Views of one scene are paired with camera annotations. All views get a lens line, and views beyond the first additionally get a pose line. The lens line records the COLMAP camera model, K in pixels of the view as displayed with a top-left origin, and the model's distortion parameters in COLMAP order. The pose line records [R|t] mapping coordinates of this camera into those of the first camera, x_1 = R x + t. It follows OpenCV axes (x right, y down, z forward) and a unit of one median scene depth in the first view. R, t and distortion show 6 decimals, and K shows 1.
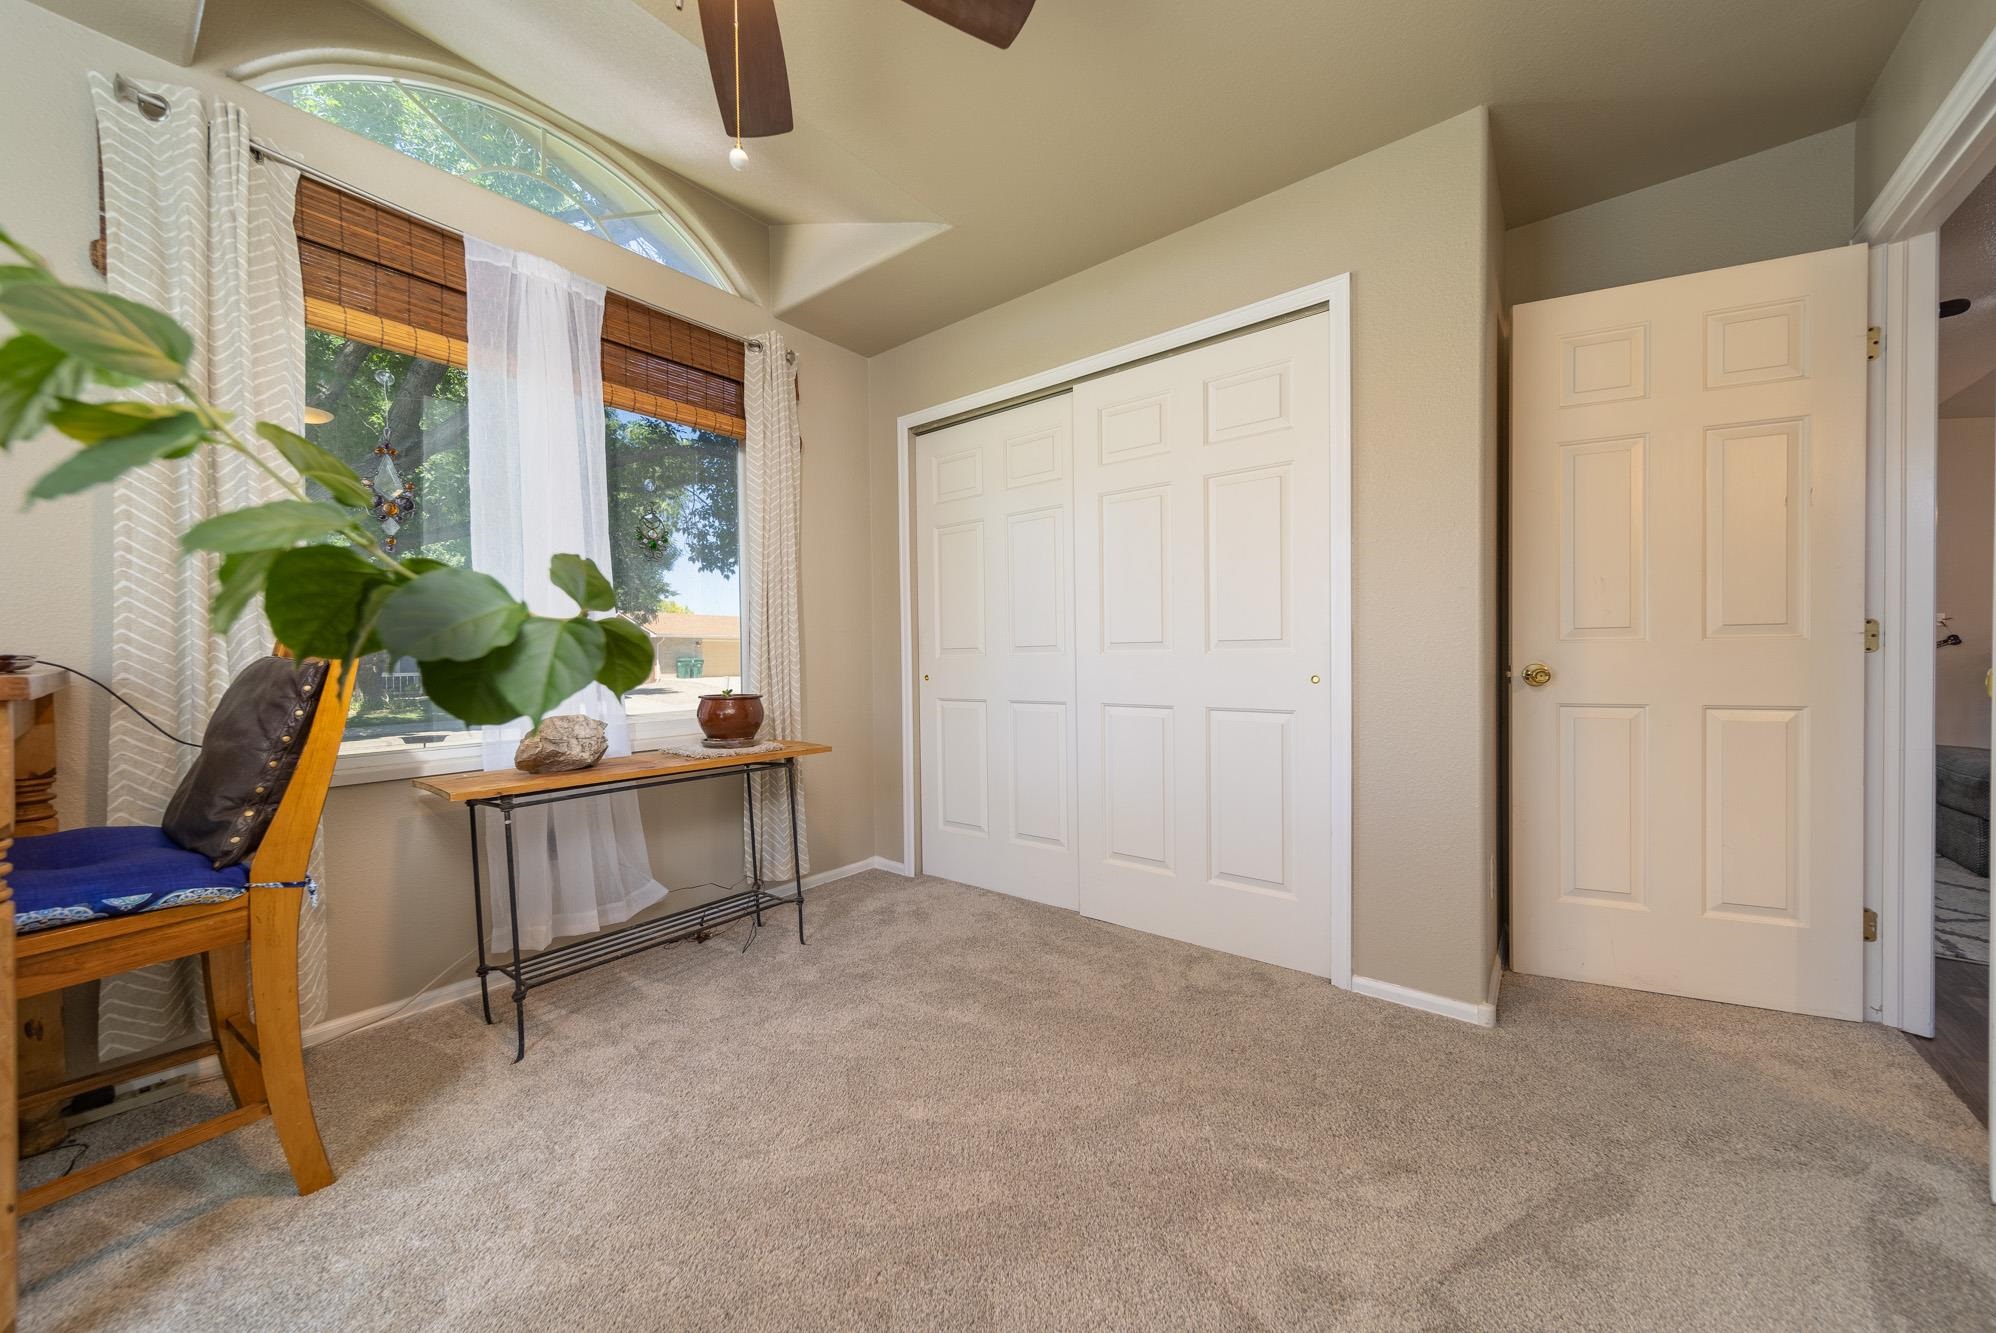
lens RADIAL K [[716.1, 0, 994.8], [0, 716.1, 667.5], [0, 0, 1]] dist [0.005865, -0.000191]
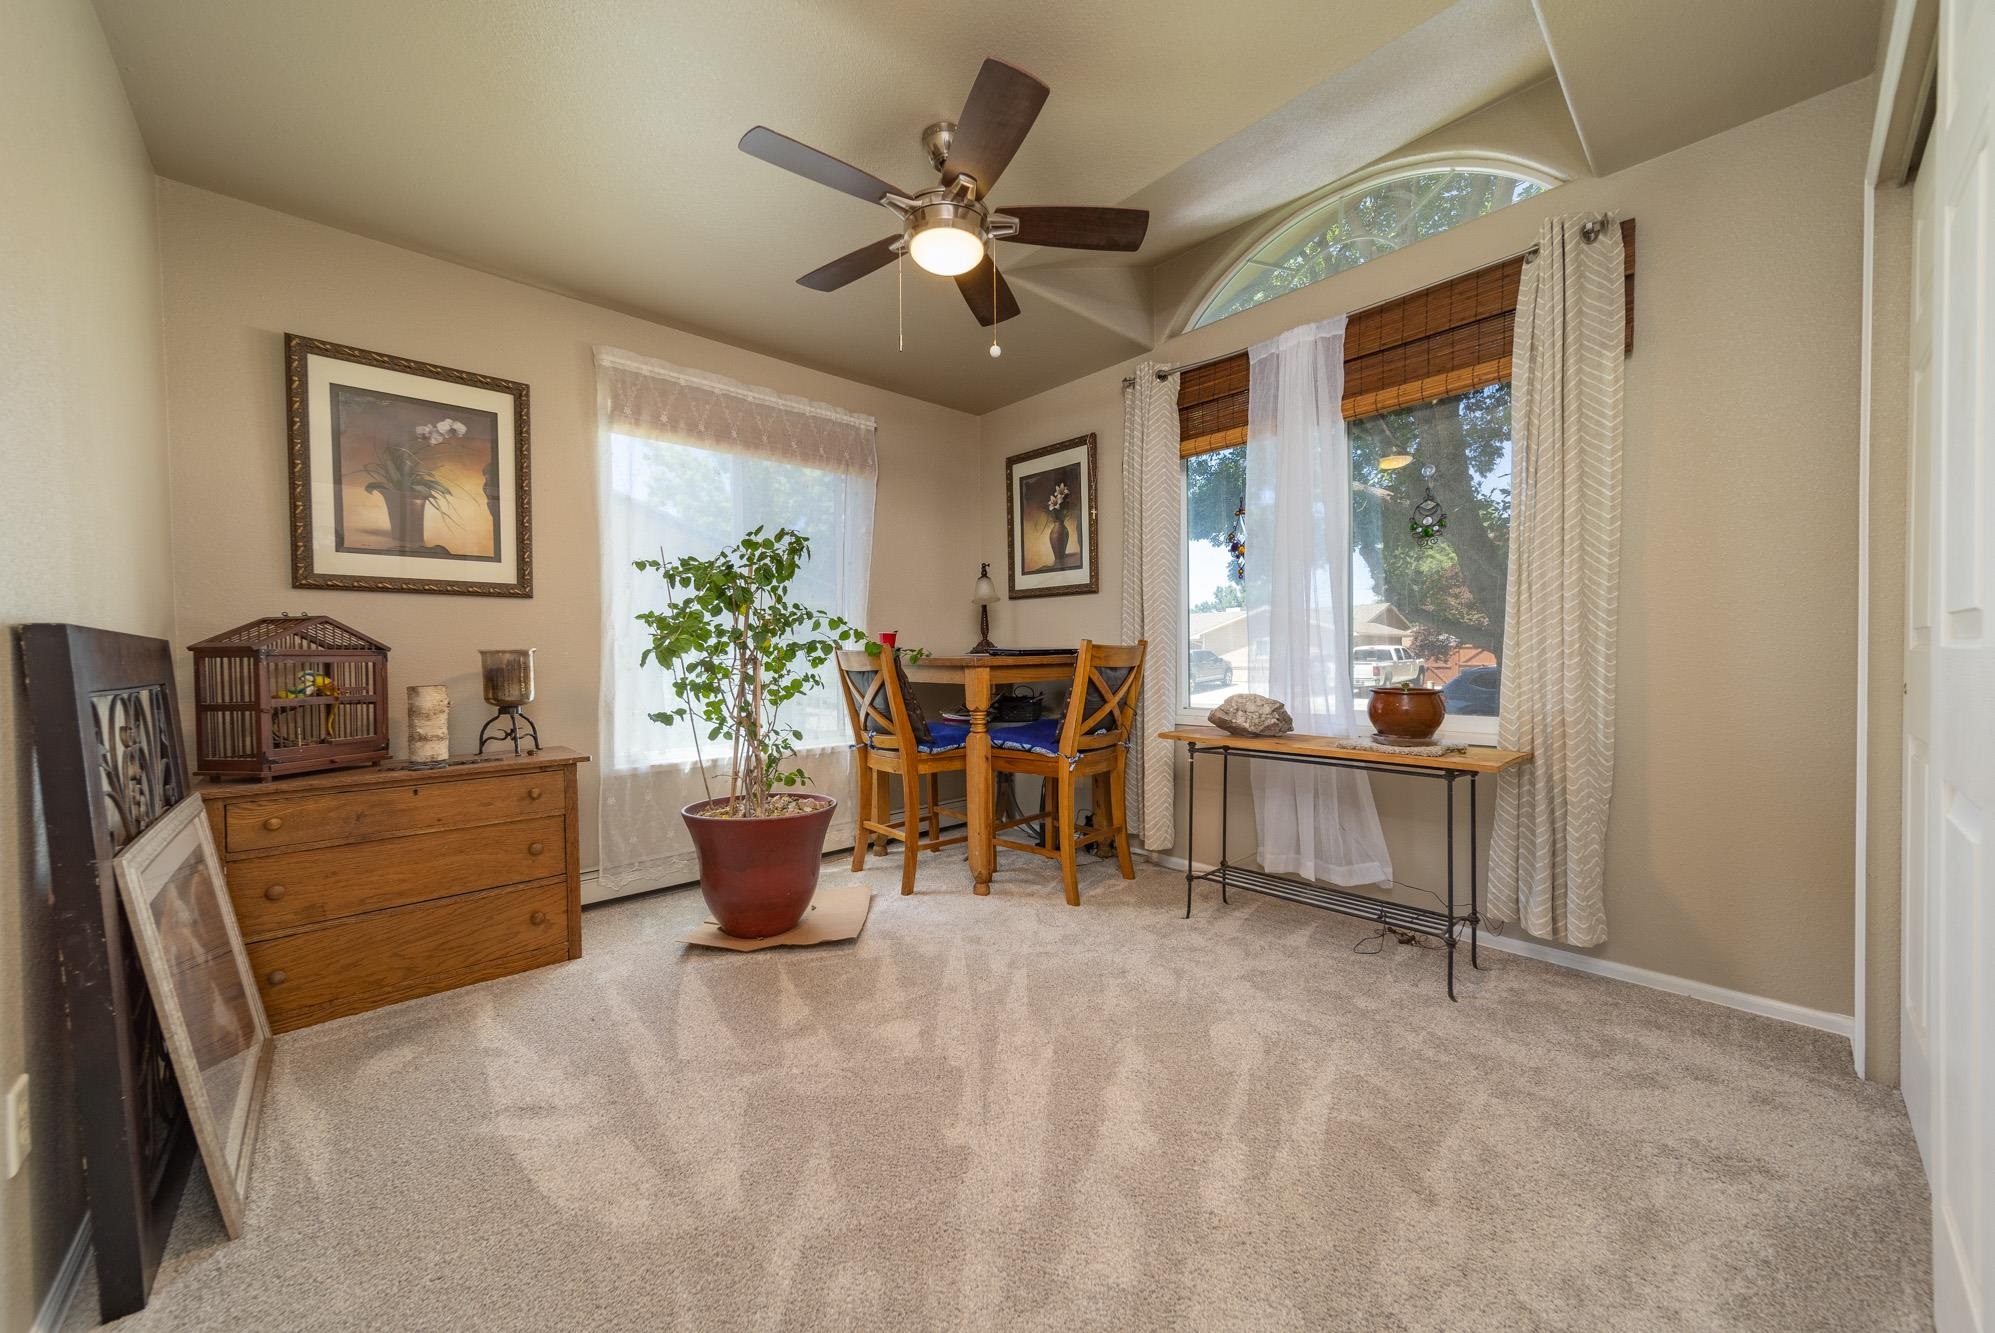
lens RADIAL K [[711.9, 0, 996.9], [0, 711.9, 660.9], [0, 0, 1]] dist [0.000098, -0.000007]
pose [[-0.157074, 0.025911, -0.987247, 0.670905], [-0.000222, 0.999655, 0.026272, -0.022928], [0.987587, 0.004346, -0.157014, 0.669890]]
